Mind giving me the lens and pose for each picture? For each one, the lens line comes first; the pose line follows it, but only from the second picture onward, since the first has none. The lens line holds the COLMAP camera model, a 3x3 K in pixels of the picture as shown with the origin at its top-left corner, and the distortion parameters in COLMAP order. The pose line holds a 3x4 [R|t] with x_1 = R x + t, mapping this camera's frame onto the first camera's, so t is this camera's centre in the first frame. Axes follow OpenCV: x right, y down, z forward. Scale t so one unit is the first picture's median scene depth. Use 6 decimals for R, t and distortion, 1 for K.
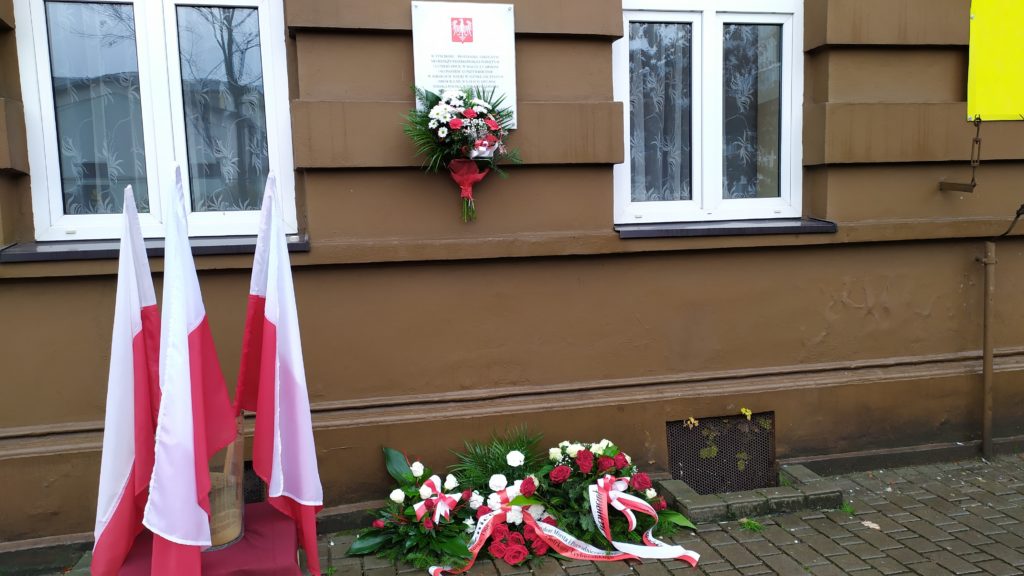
lens RADIAL K [[771.5, 0, 505.5], [0, 771.5, 322.0], [0, 0, 1]] dist [0.045811, -0.044925]
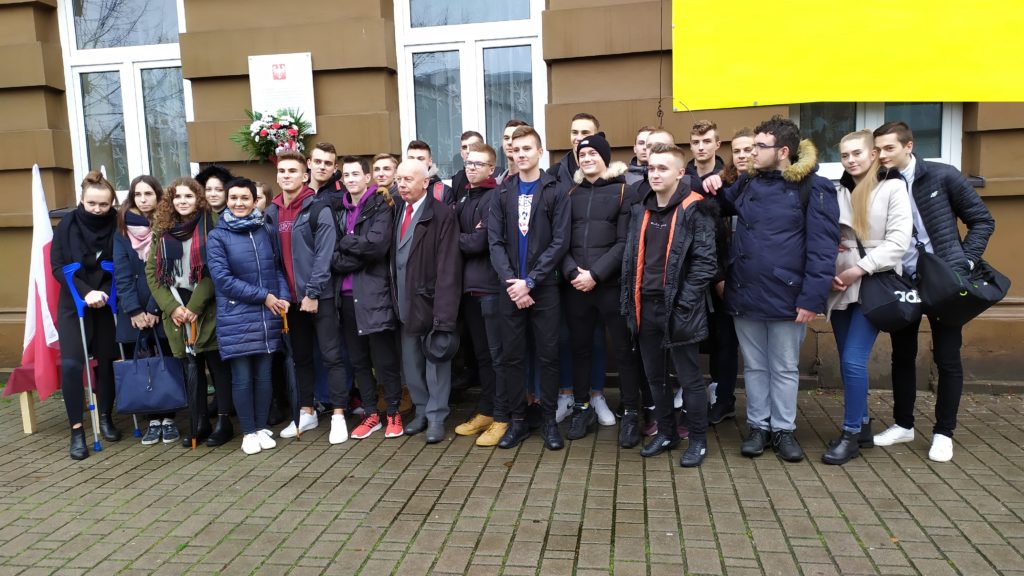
lens RADIAL K [[771.5, 0, 526.1], [0, 771.5, 304.4], [0, 0, 1]] dist [0.045811, -0.044925]
pose [[0.919851, 0.053154, -0.388649, 1.024492], [-0.045120, 0.998538, 0.029778, 0.020944], [0.389663, -0.009856, 0.920905, -0.246953]]
